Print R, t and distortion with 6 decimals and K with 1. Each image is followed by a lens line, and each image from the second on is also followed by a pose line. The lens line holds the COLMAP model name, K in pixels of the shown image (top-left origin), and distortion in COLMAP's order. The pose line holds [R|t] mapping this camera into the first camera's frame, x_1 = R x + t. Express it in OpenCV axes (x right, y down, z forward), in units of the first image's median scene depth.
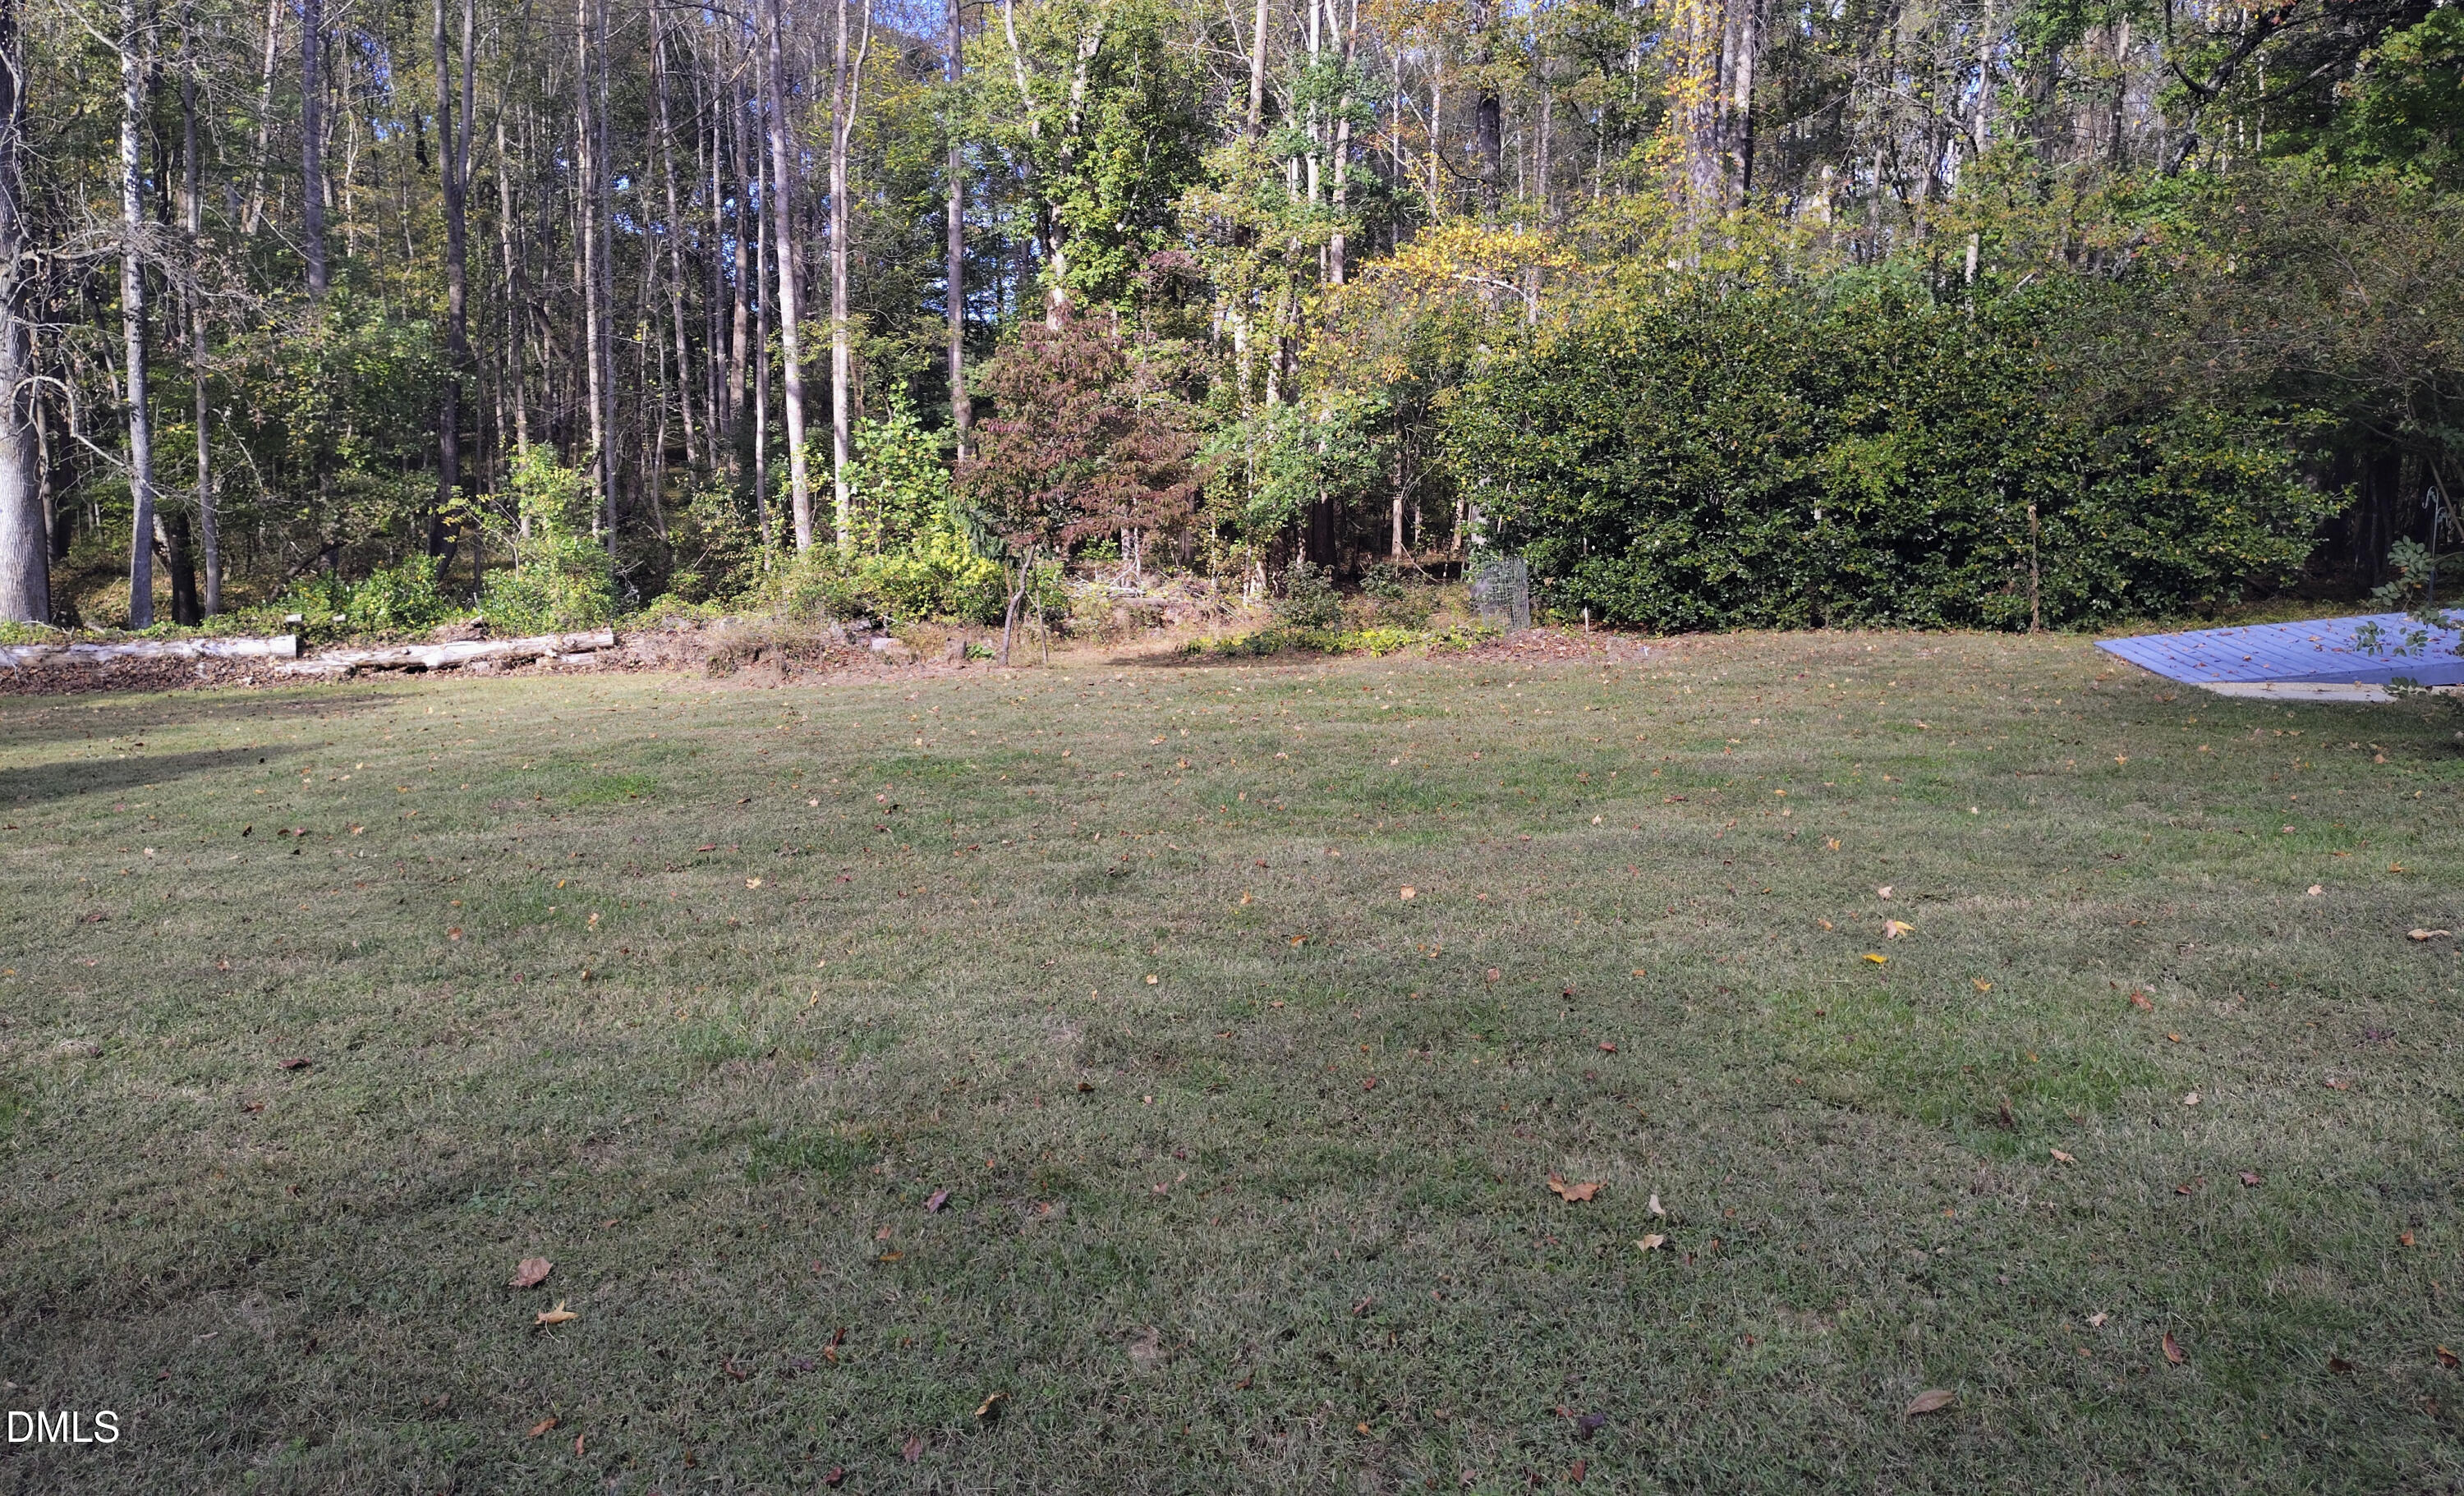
lens RADIAL K [[1701.8, 0, 1218.4], [0, 1701.8, 580.1], [0, 0, 1]] dist [0.002017, 0.000343]
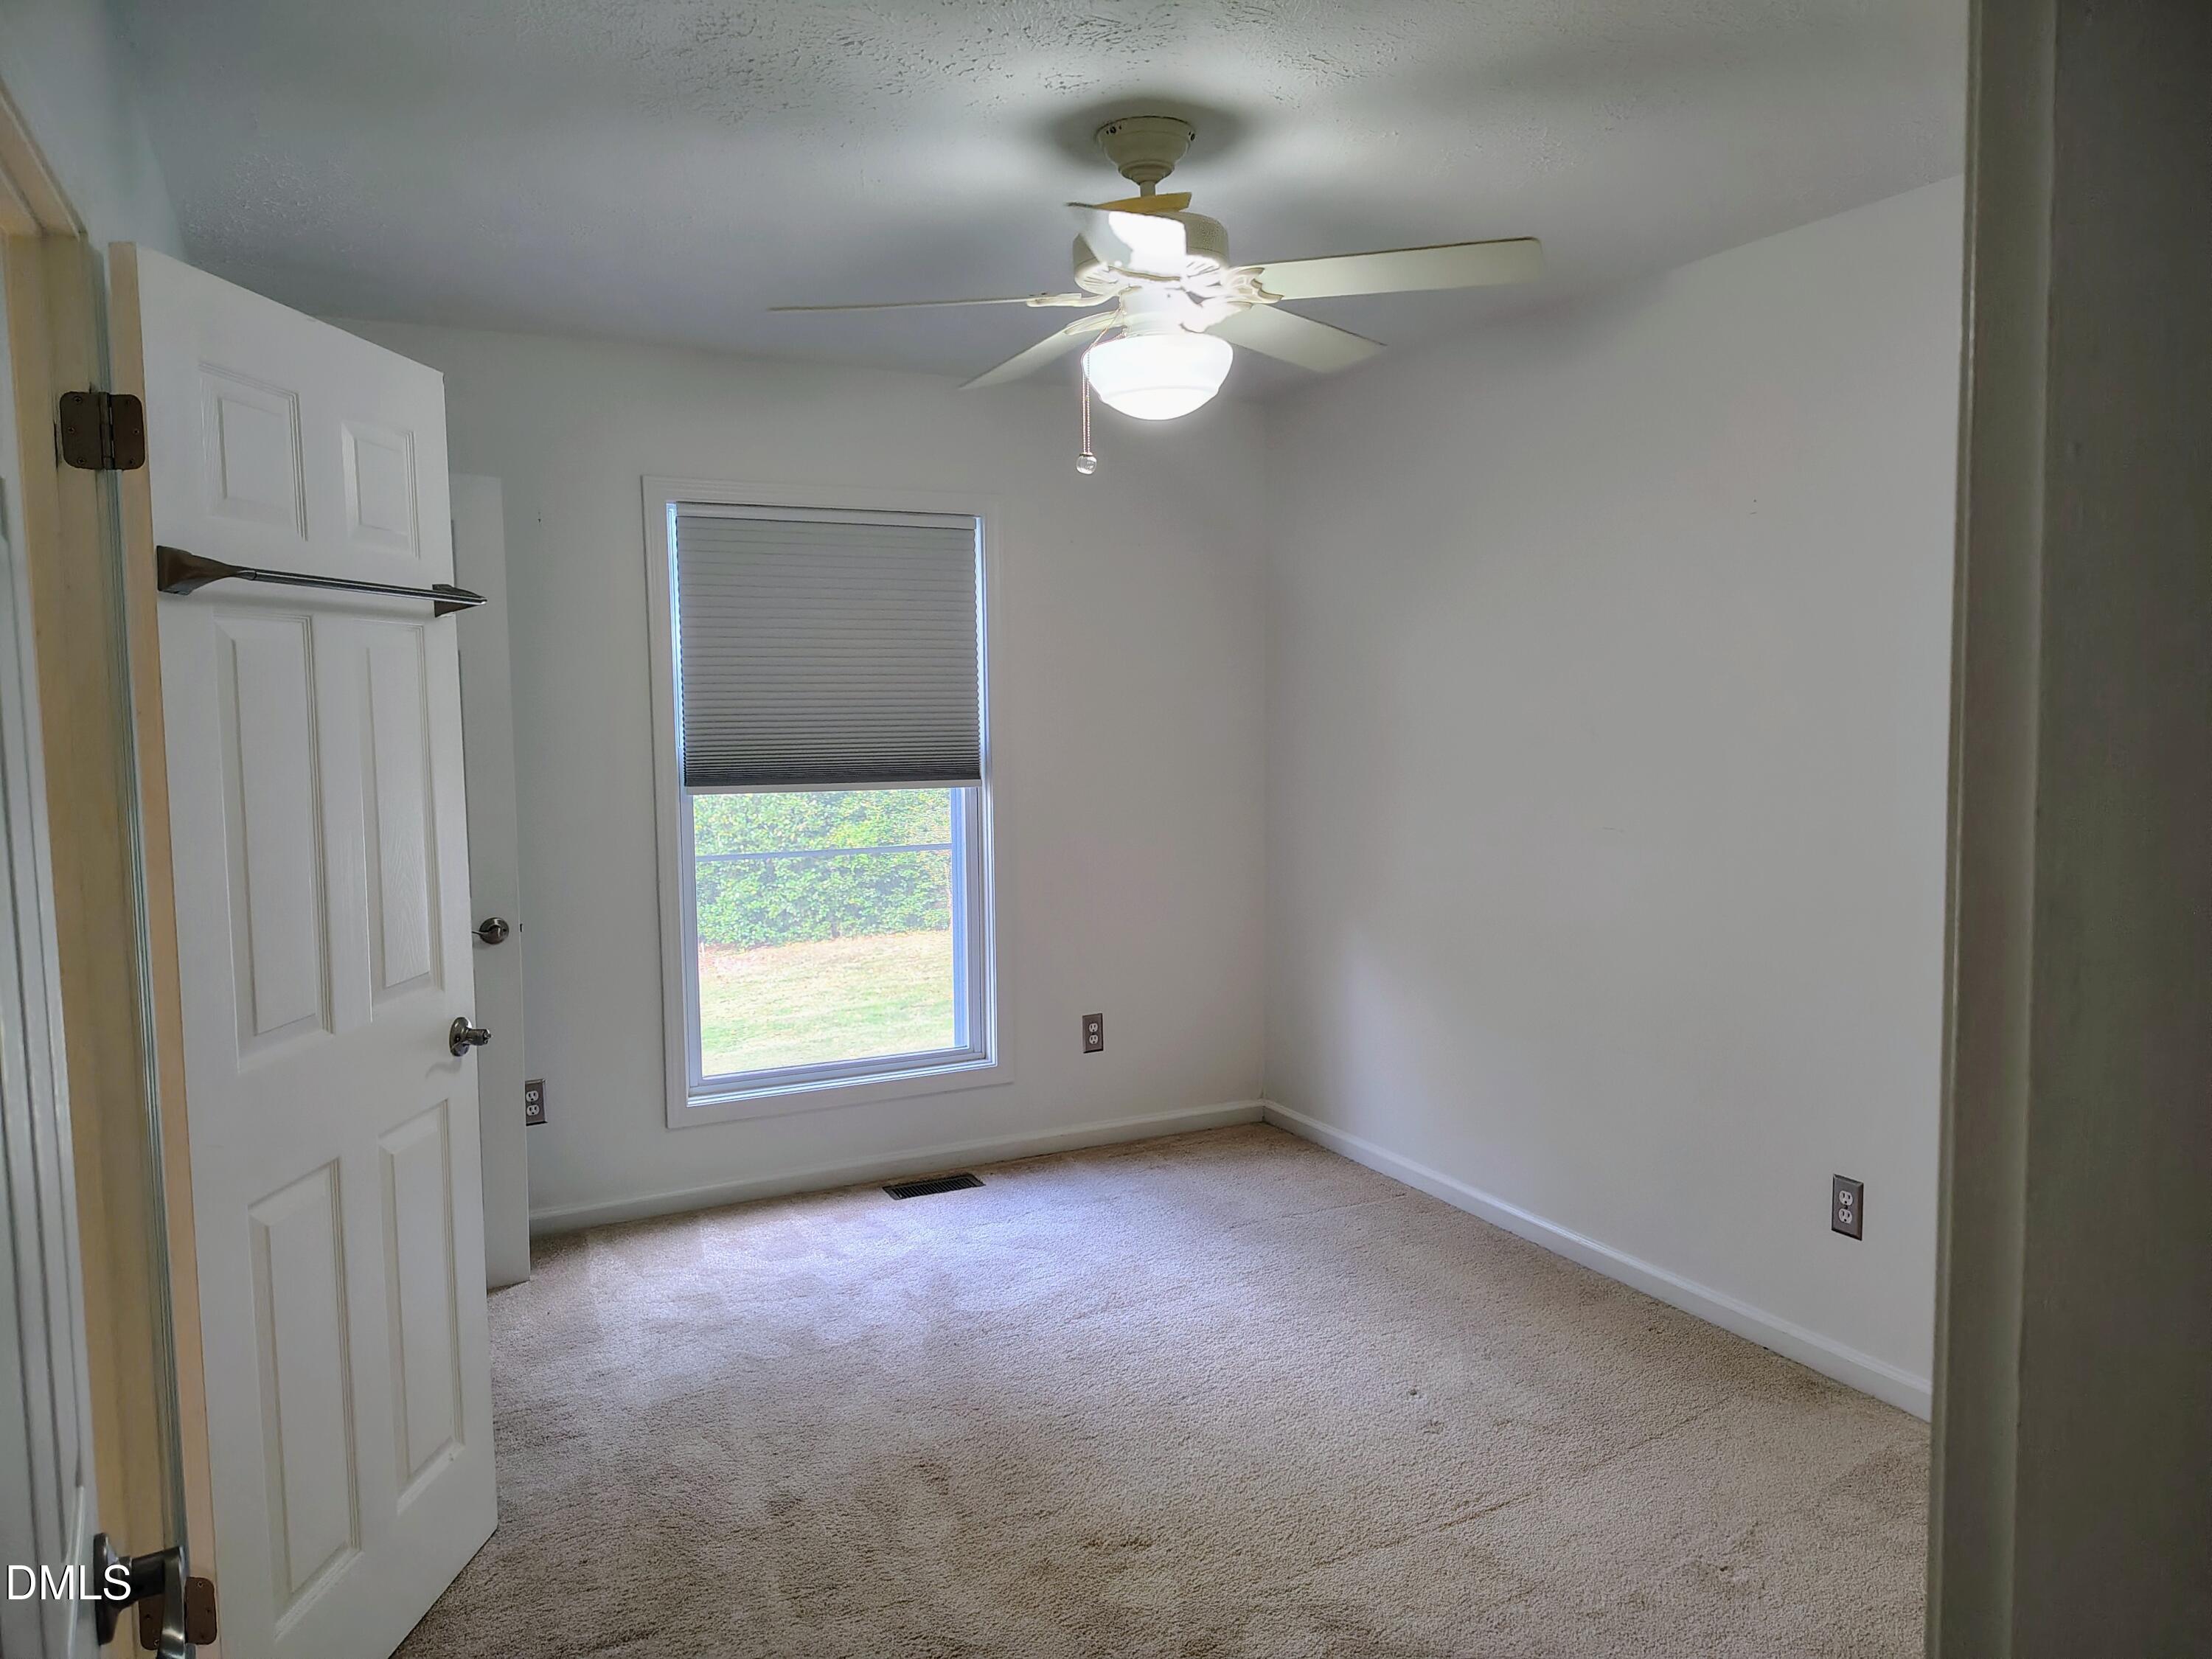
lens RADIAL K [[1520.8, 0, 1107.3], [0, 1520.8, 830.9], [0, 0, 1]] dist [0.040506, -0.018685]
pose [[0.870504, -0.063747, 0.488015, -0.142840], [0.079276, 0.996790, -0.011204, -0.039141], [-0.485734, 0.048441, 0.872763, -0.449437]]
